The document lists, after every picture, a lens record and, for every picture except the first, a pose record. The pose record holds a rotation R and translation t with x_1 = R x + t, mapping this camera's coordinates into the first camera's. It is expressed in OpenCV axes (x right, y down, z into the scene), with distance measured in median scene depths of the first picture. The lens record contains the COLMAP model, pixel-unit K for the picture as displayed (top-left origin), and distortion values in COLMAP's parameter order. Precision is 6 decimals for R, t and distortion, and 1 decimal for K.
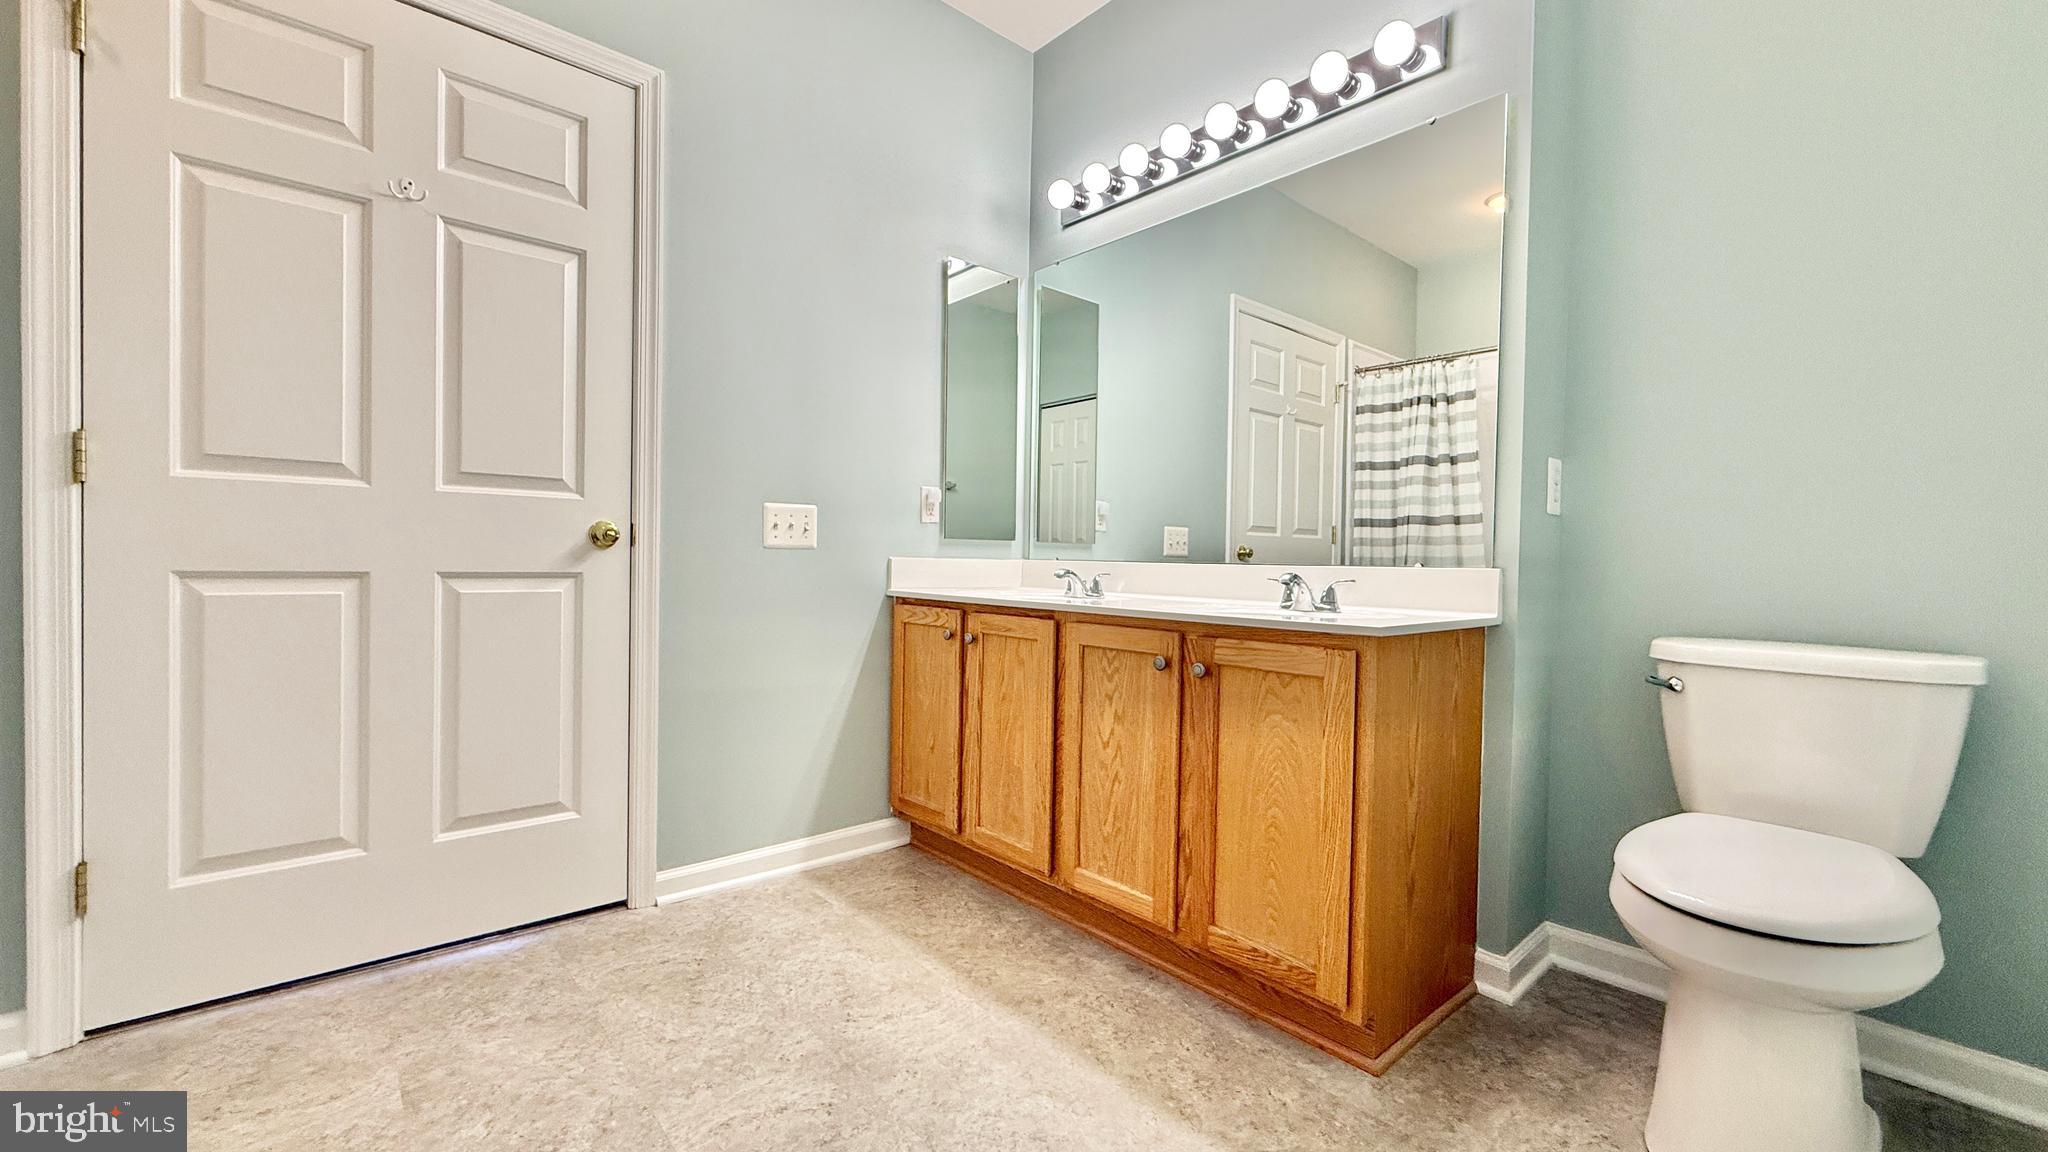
lens RADIAL K [[811.7, 0, 1018.1], [0, 811.7, 574.5], [0, 0, 1]] dist [0.000381, -0.000405]
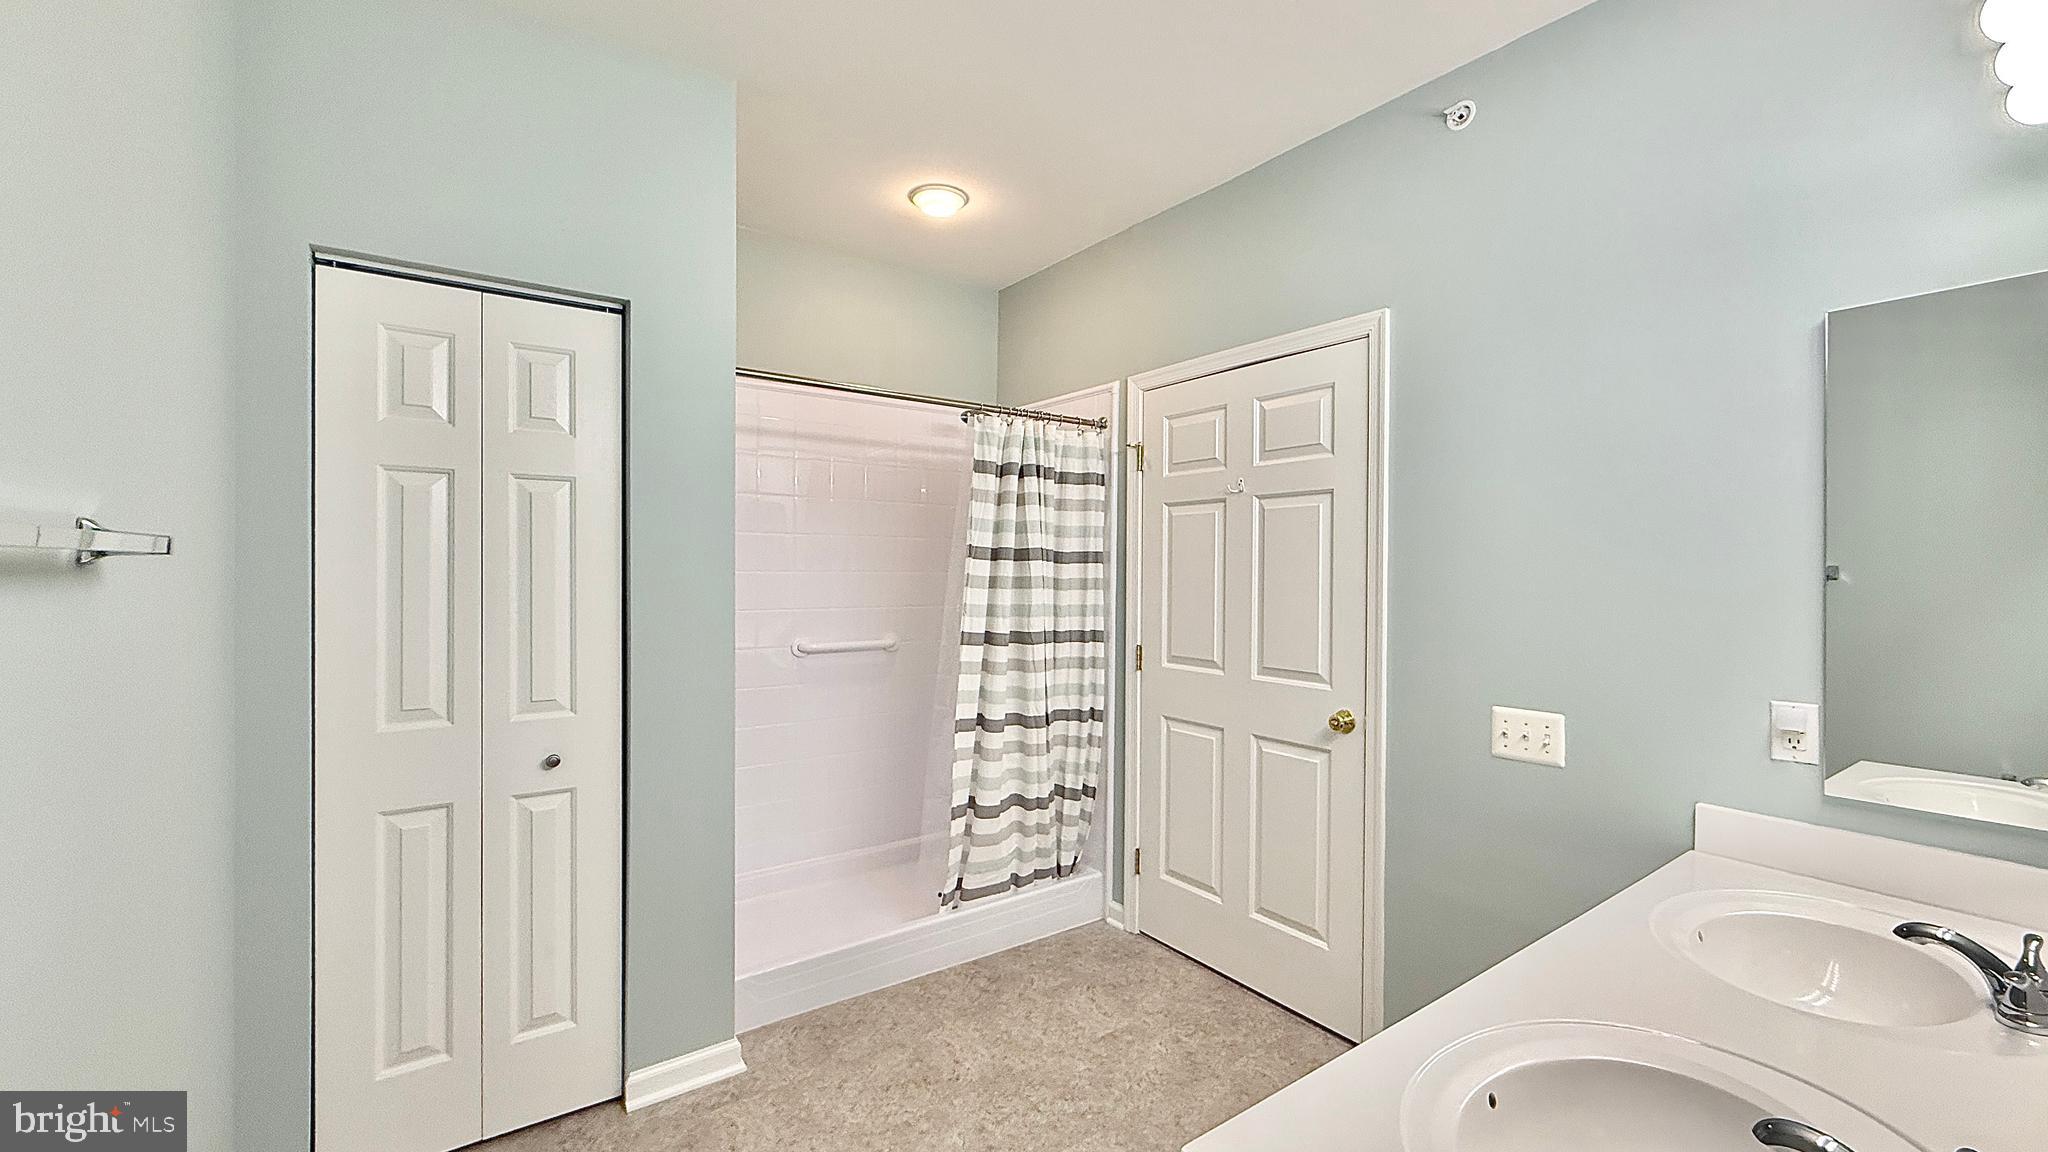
lens RADIAL K [[811.7, 0, 1018.1], [0, 811.7, 574.5], [0, 0, 1]] dist [0.000381, -0.000405]
pose [[-0.090506, -0.012970, -0.995811, 0.702677], [-0.027111, 0.999577, -0.010555, -0.233232], [0.995527, 0.026043, -0.090820, 0.610375]]
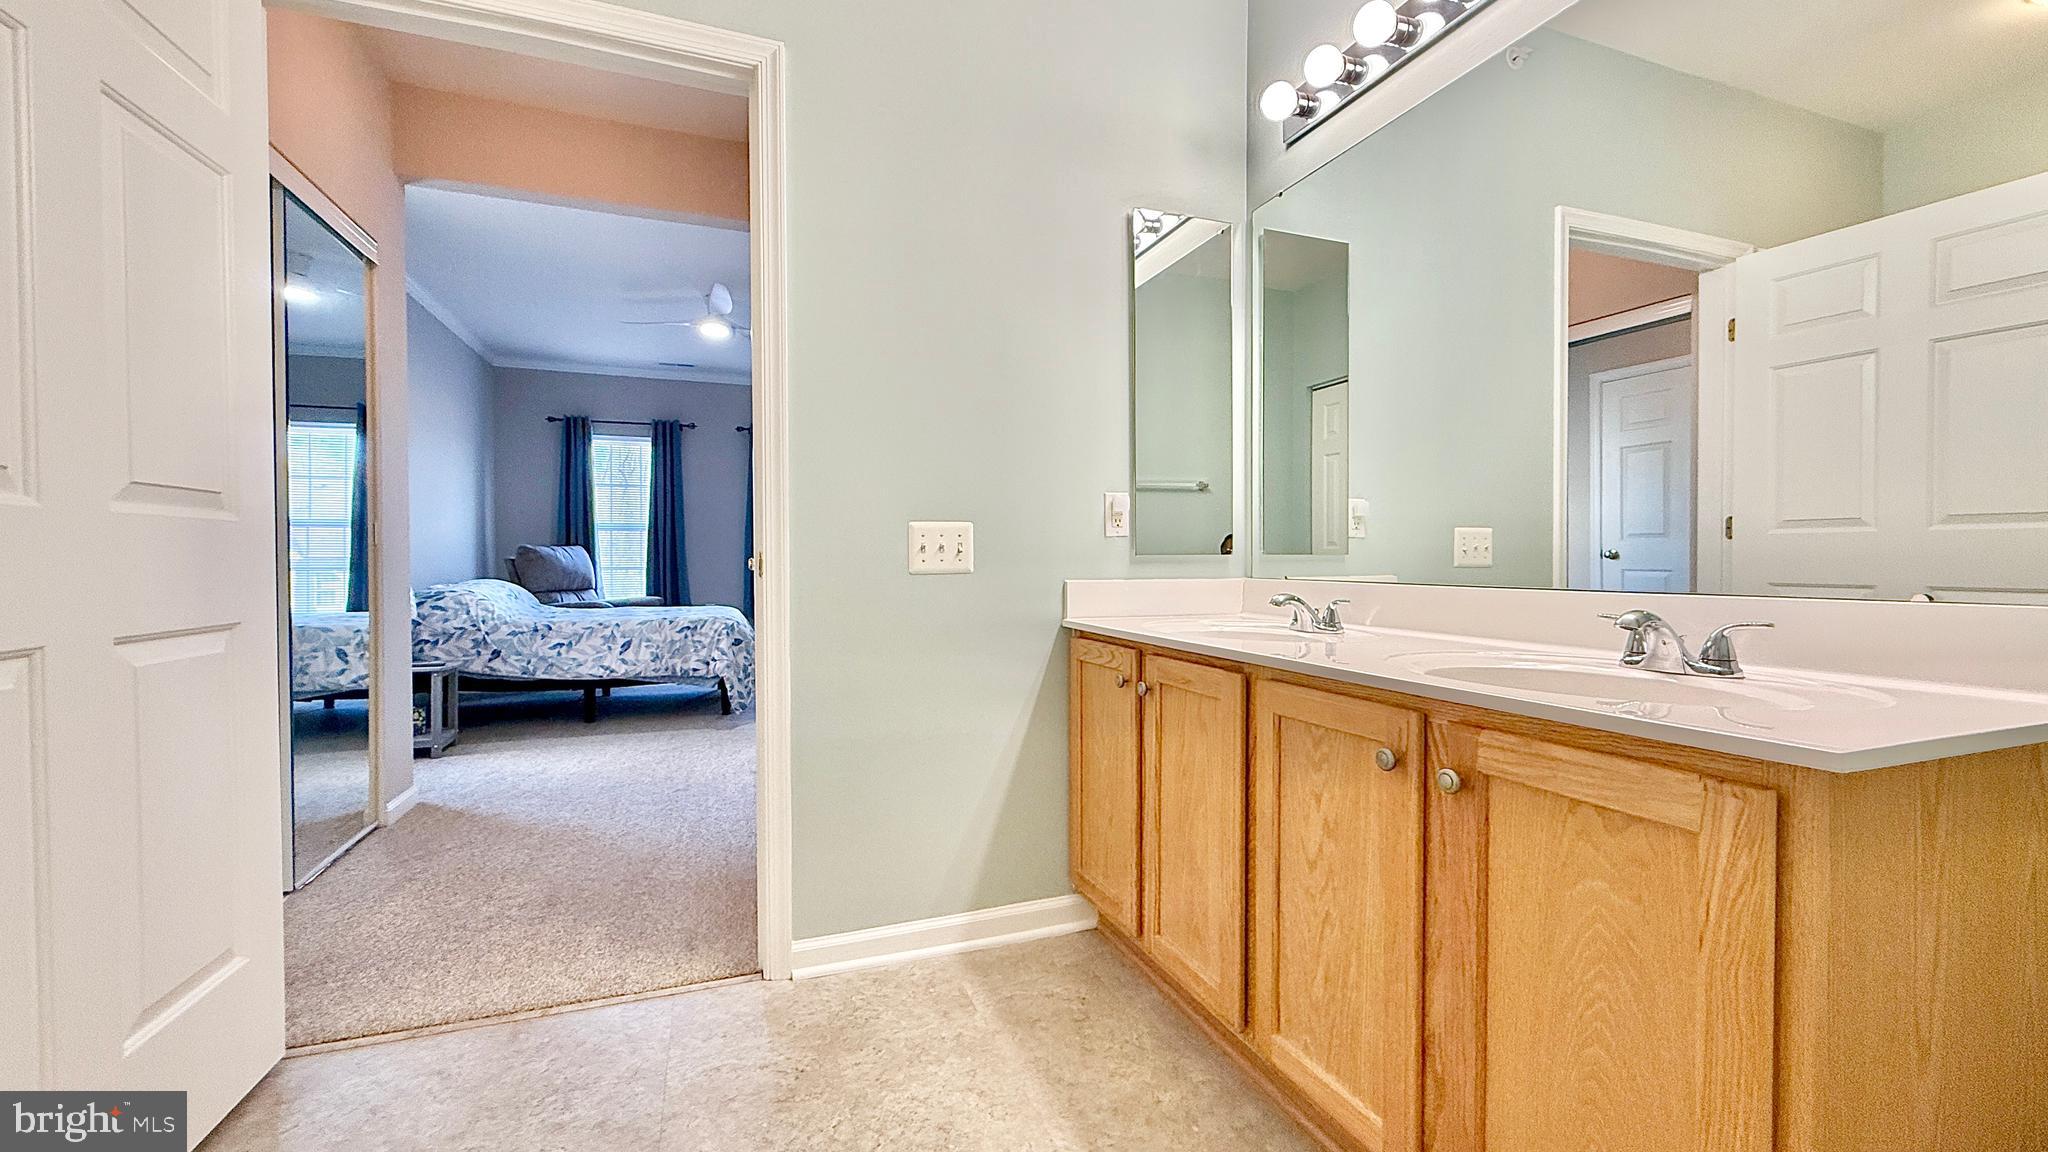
lens RADIAL K [[811.7, 0, 1018.1], [0, 811.7, 574.5], [0, 0, 1]] dist [0.000381, -0.000405]
pose [[0.936341, -0.014538, -0.350790, 0.108410], [0.013796, 0.999894, -0.004614, -0.029812], [0.350820, -0.000519, 0.936443, 0.255290]]
